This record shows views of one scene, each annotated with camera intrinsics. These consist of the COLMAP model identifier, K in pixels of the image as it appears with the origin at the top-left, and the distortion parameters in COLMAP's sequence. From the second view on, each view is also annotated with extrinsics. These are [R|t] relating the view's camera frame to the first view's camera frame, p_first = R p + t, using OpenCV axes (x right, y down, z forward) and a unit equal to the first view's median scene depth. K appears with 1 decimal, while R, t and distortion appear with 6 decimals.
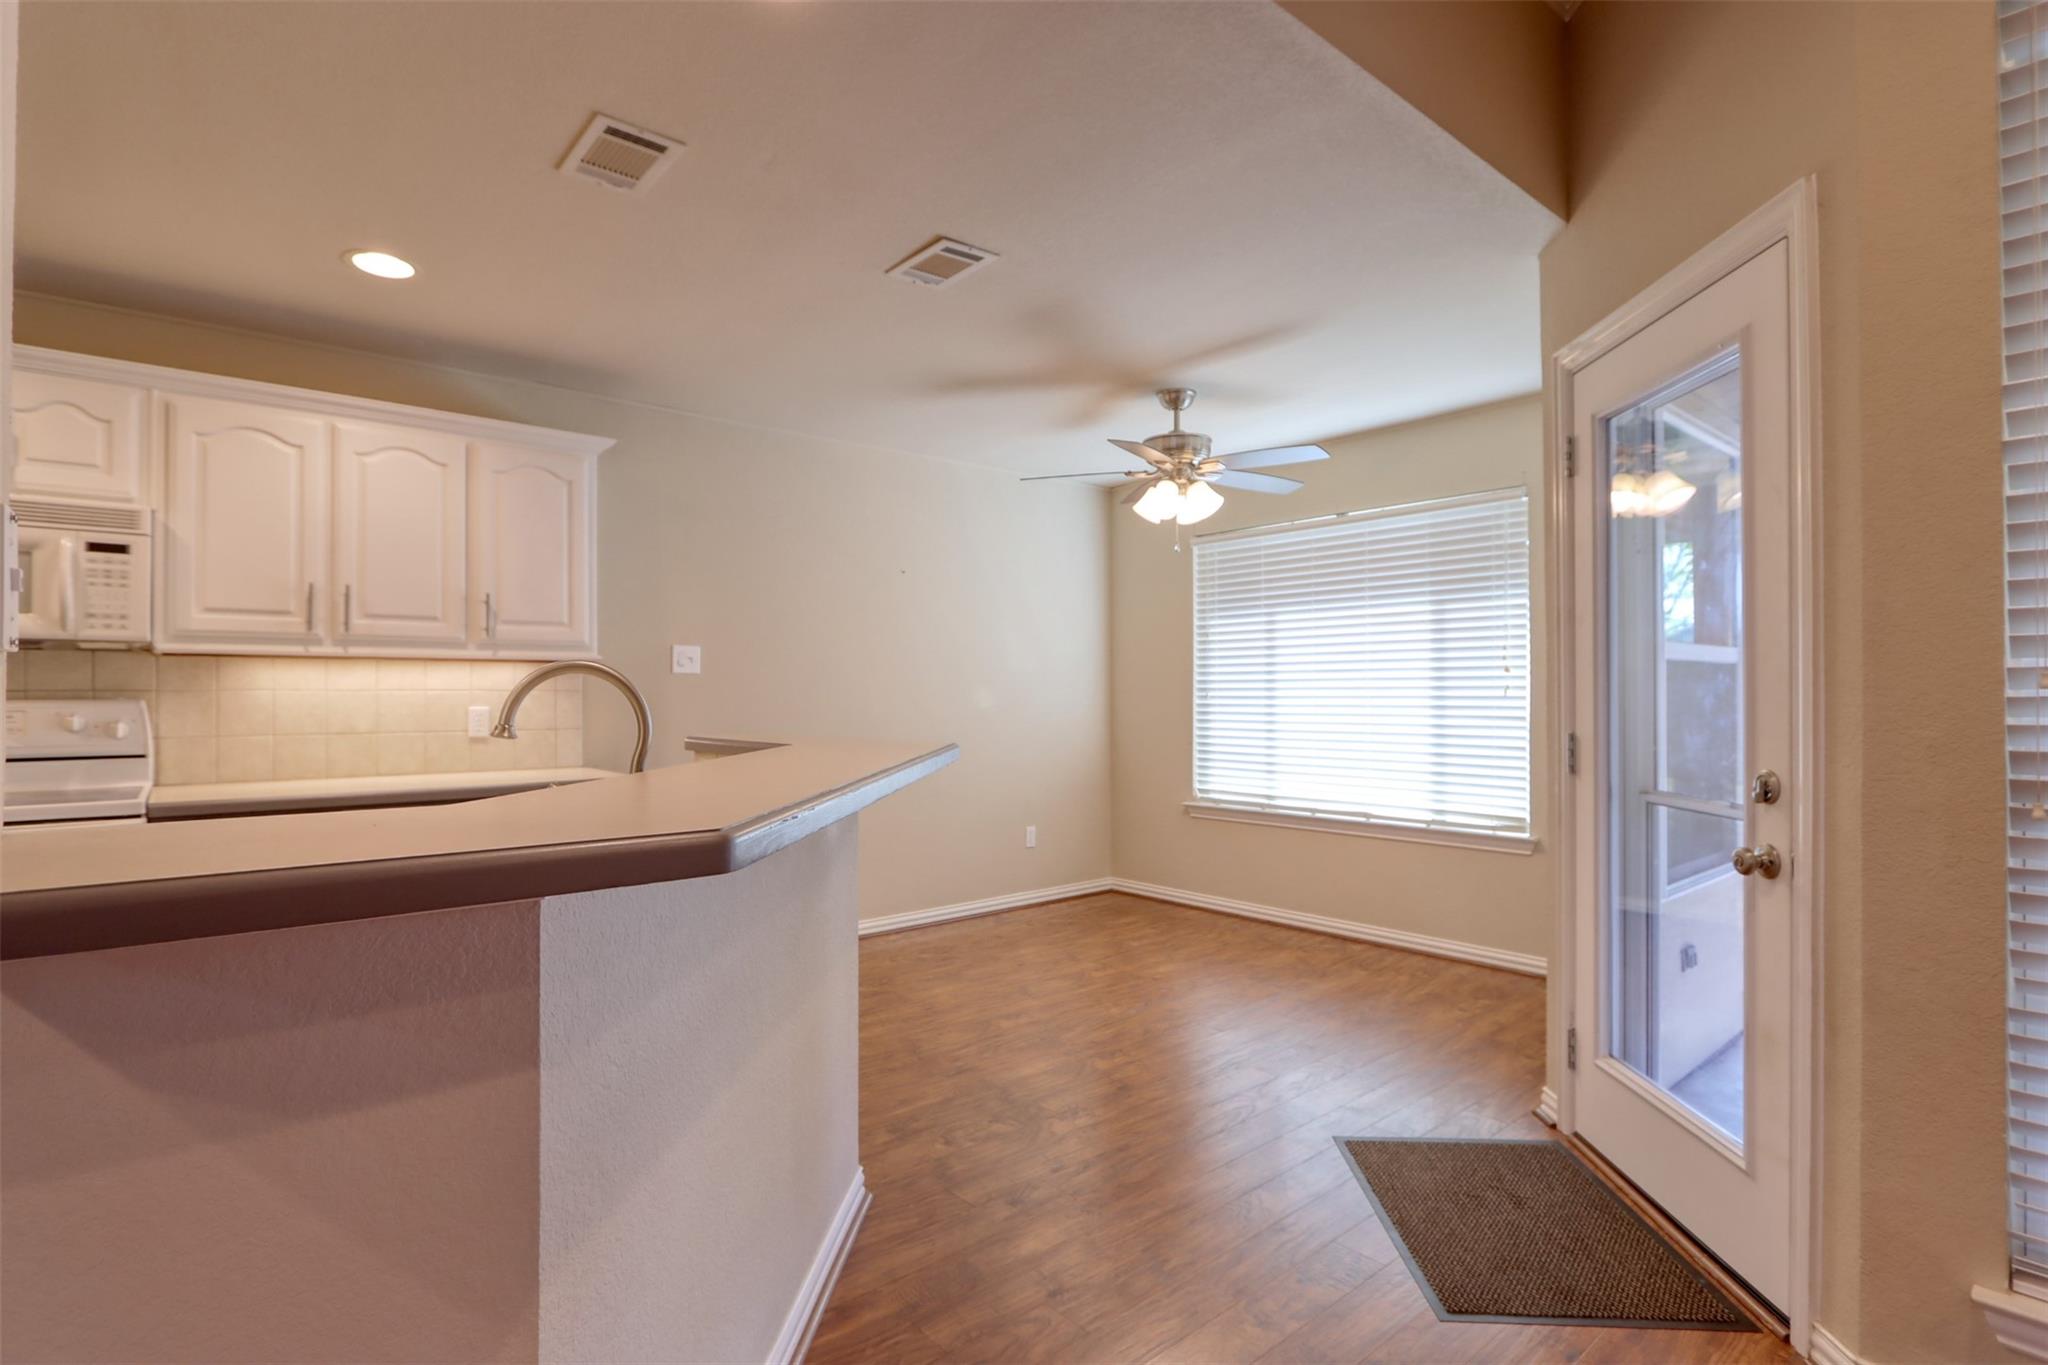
lens RADIAL K [[993.6, 0, 994.4], [0, 993.6, 691.8], [0, 0, 1]] dist [-0.020625, 0.002943]
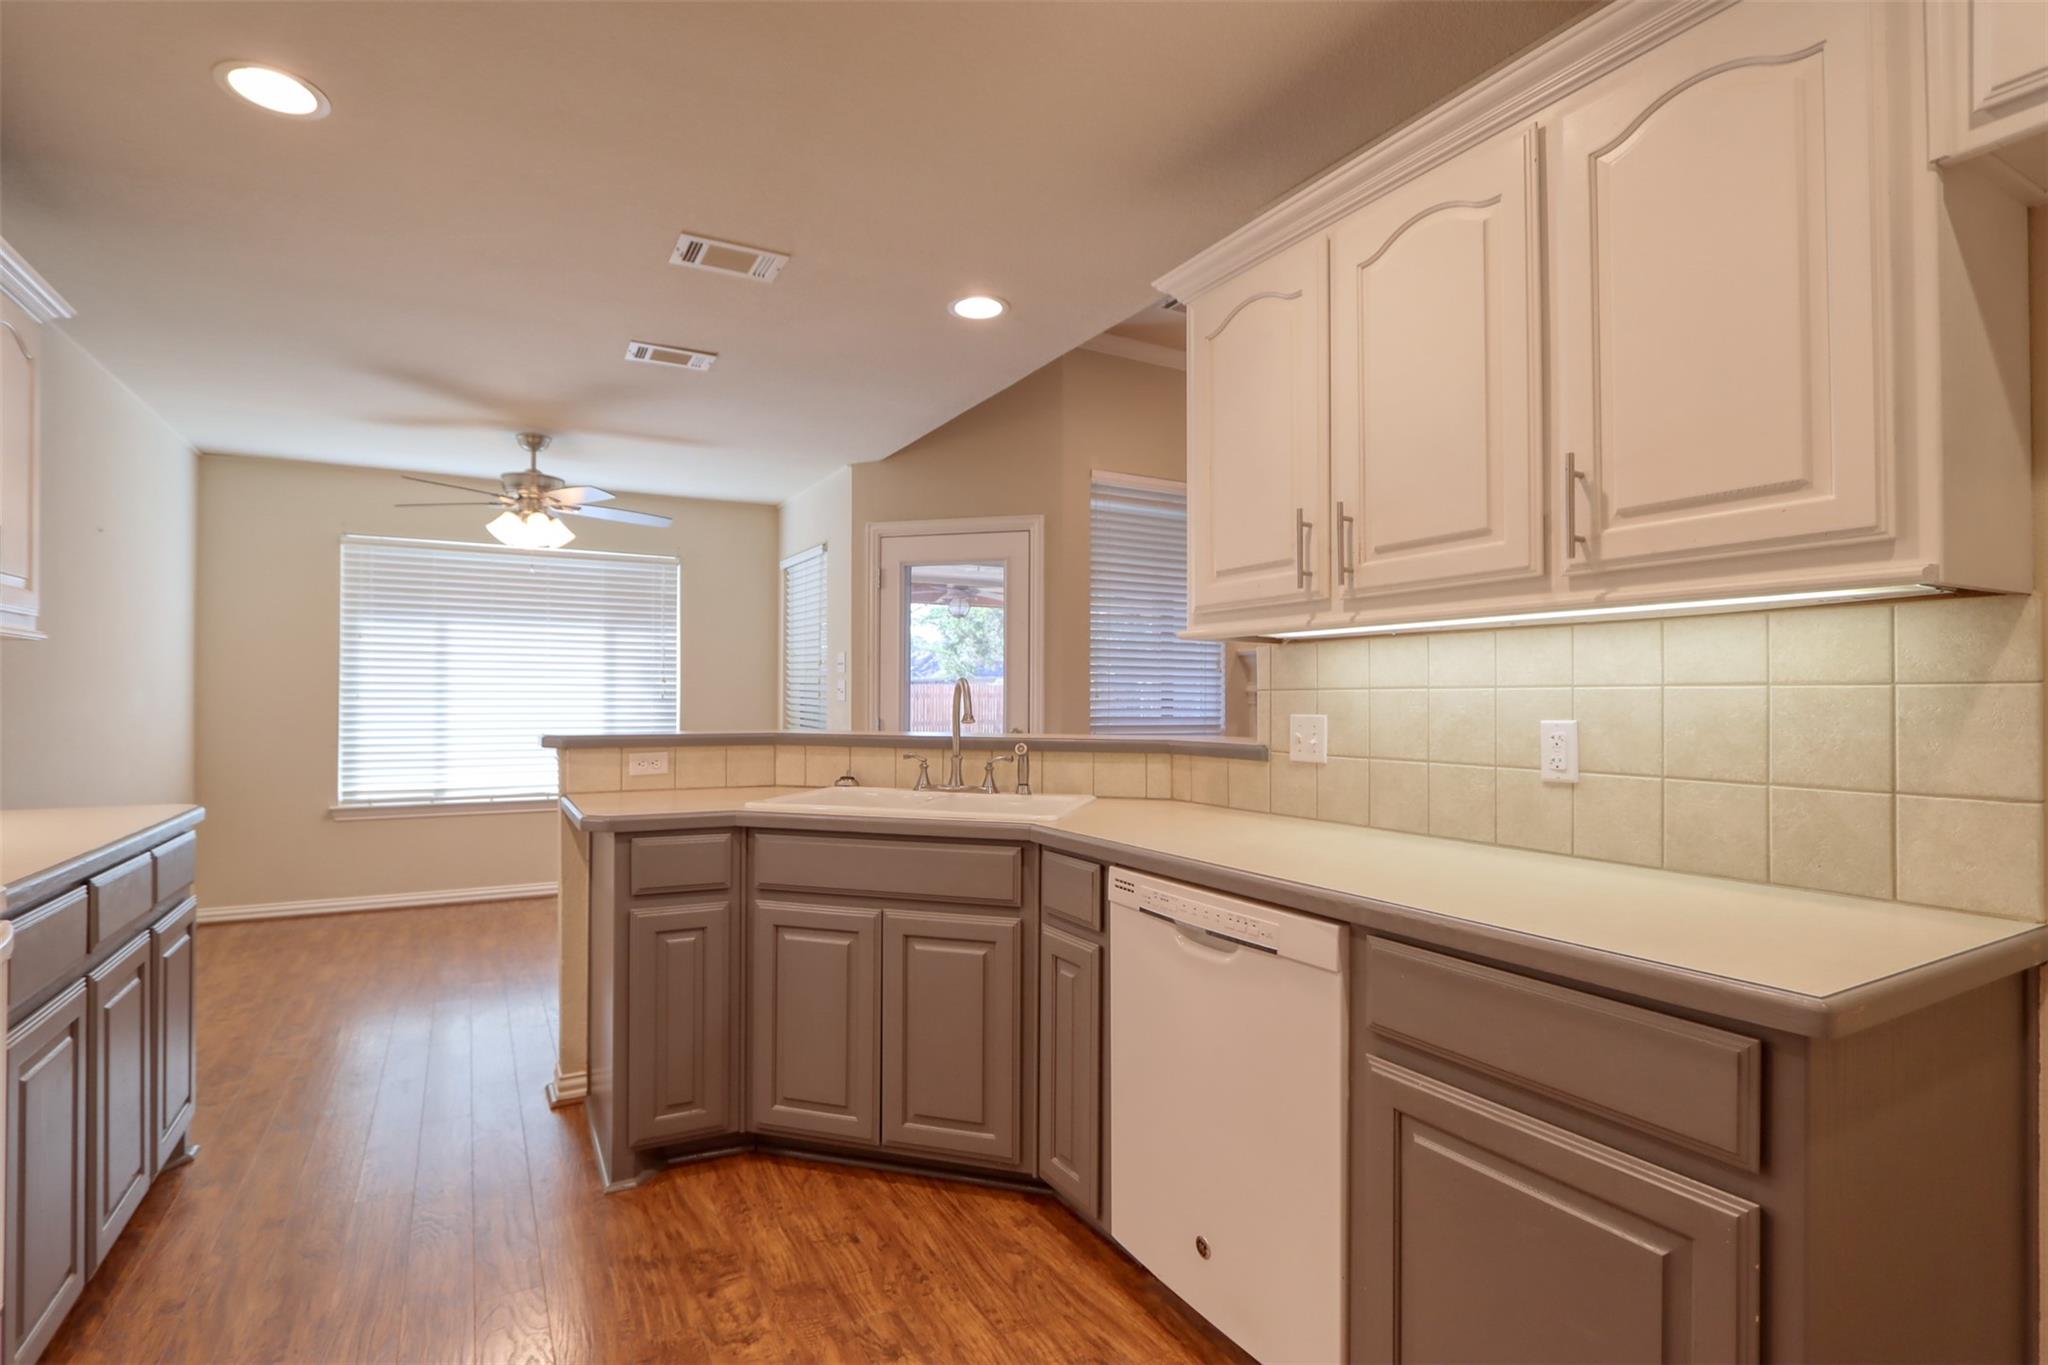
lens RADIAL K [[993.6, 0, 1016.2], [0, 993.6, 698.8], [0, 0, 1]] dist [-0.020625, 0.002943]
pose [[0.188965, 0.005377, 0.981969, -1.009183], [-0.006757, 0.999968, -0.004175, 0.008488], [-0.981961, -0.005846, 0.188996, 0.264652]]
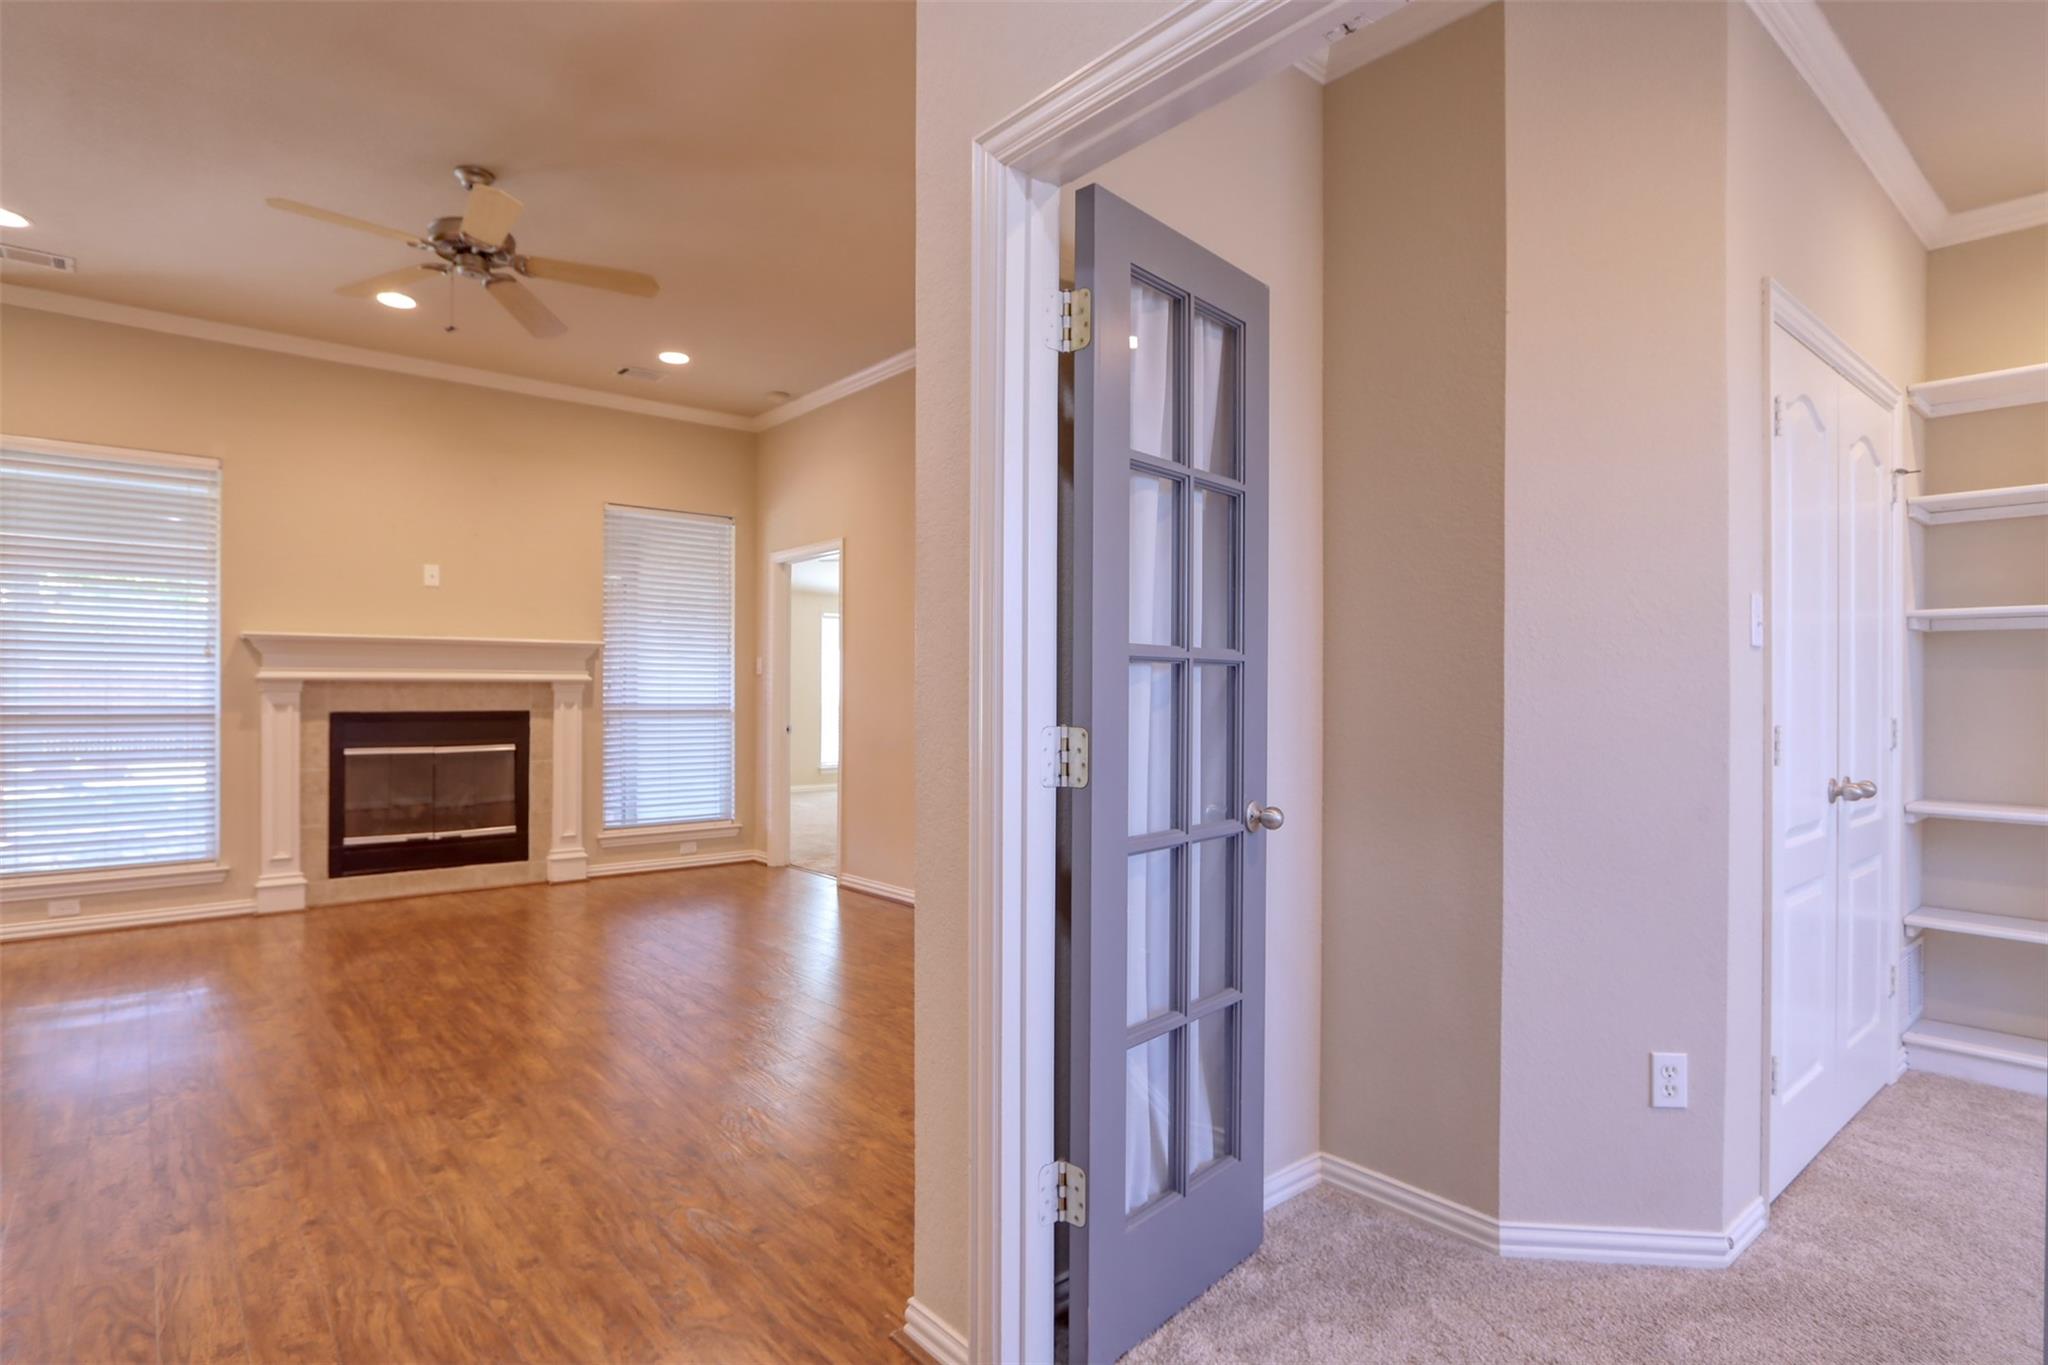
lens RADIAL K [[1063.2, 0, 1015.2], [0, 1063.2, 689.6], [0, 0, 1]] dist [-0.019376, 0.005222]
pose [[-0.002362, 0.000378, 0.999997, -0.944588], [-0.009509, 0.999955, -0.000400, -0.006542], [-0.999952, -0.009510, -0.002358, -0.935992]]
